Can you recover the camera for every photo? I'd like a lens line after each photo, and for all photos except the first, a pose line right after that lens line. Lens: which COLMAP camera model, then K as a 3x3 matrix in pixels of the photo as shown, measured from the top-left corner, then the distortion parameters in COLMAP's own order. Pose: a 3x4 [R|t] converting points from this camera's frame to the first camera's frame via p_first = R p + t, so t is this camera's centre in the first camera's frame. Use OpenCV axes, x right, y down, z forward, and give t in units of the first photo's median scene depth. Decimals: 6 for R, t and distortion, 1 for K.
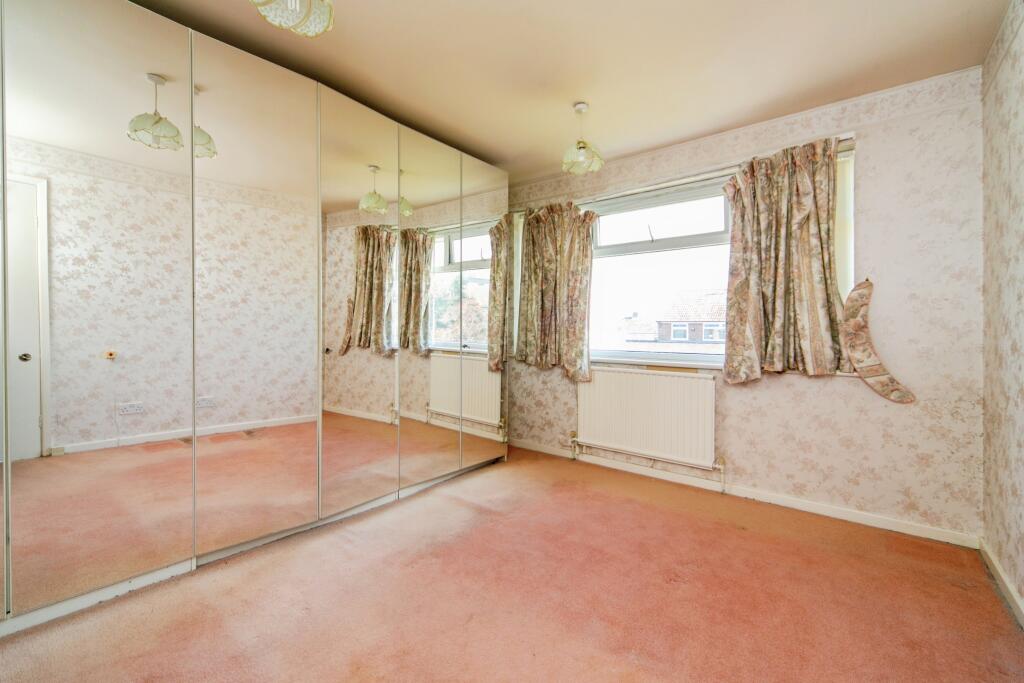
lens RADIAL K [[445.6, 0, 514.6], [0, 445.6, 335.9], [0, 0, 1]] dist [-0.002552, -0.000300]
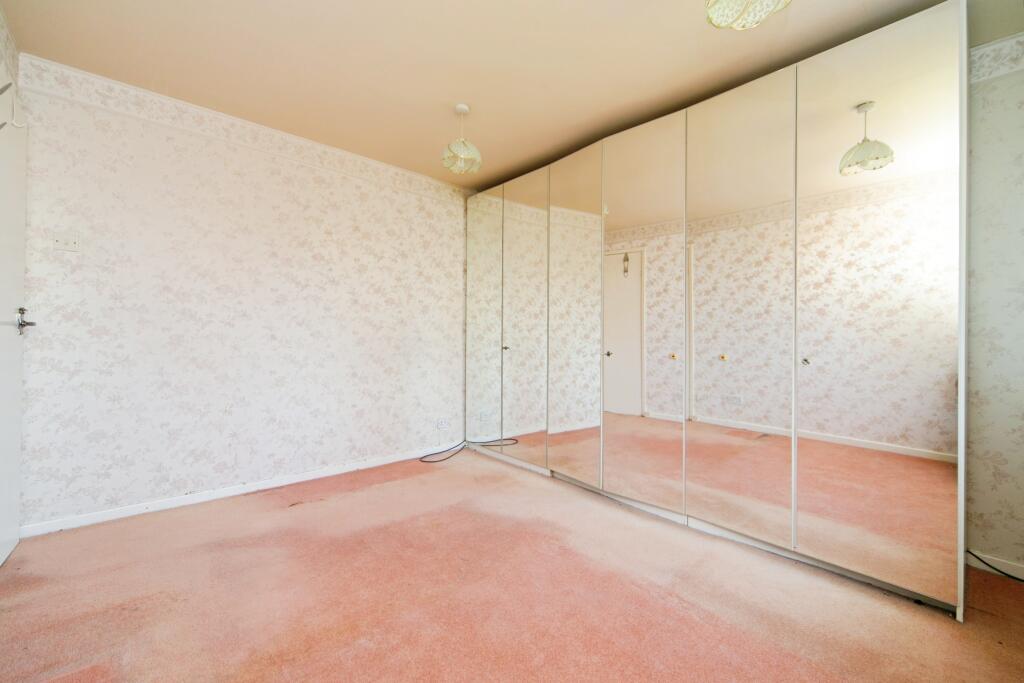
lens RADIAL K [[412.0, 0, 515.0], [0, 412.0, 340.4], [0, 0, 1]] dist [-0.001121, -0.000084]
pose [[-0.163628, -0.000248, -0.986522, 0.465153], [-0.022592, 0.999739, 0.003496, -0.000232], [0.986263, 0.022860, -0.163591, 0.597540]]
